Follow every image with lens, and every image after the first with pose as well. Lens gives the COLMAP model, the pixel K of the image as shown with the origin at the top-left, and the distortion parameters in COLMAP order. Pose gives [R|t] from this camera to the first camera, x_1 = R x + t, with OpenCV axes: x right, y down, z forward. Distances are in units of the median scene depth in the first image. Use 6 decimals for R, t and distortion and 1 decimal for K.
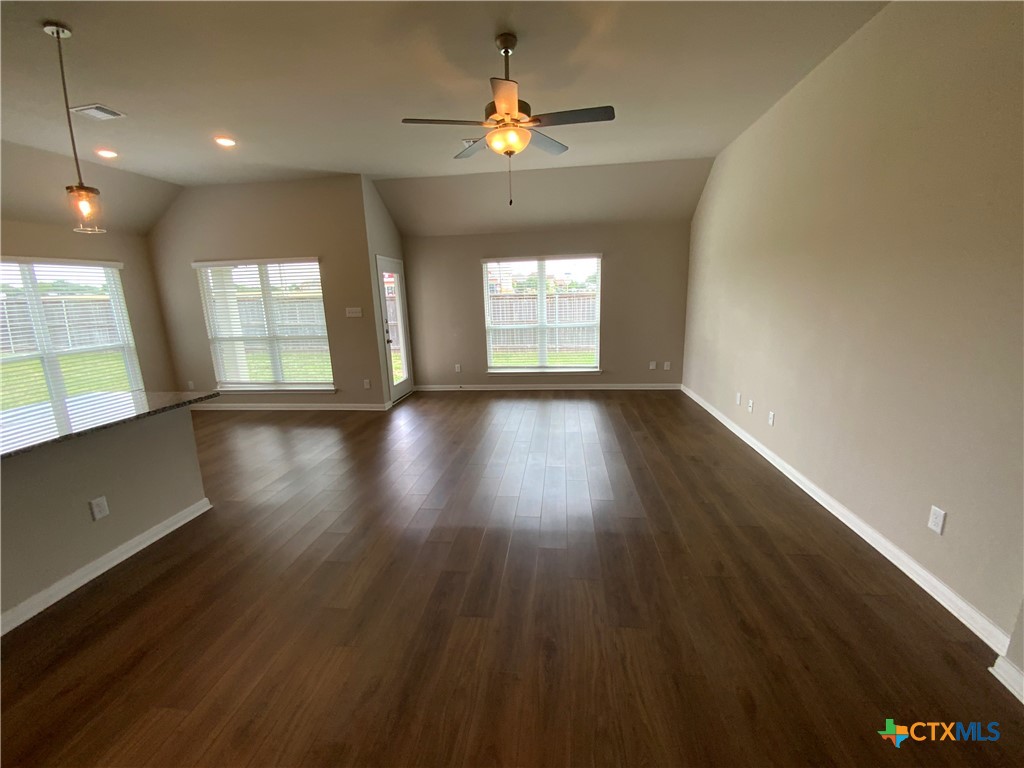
lens RADIAL K [[420.4, 0, 513.9], [0, 420.4, 389.7], [0, 0, 1]] dist [0.002717, -0.009285]
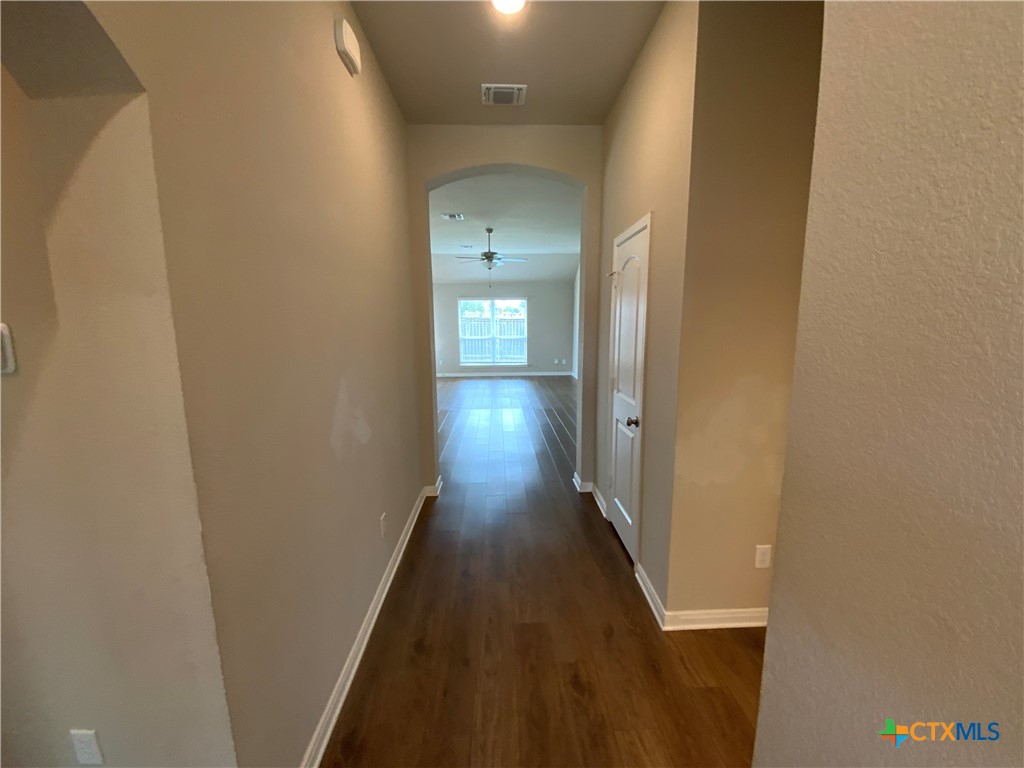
lens RADIAL K [[420.4, 0, 511.7], [0, 420.4, 383.4], [0, 0, 1]] dist [0.002717, -0.009285]
pose [[0.988694, 0.006102, 0.149821, -0.110867], [0.003146, 0.998108, -0.061409, 0.134419], [-0.149913, 0.061186, 0.986804, -0.665468]]
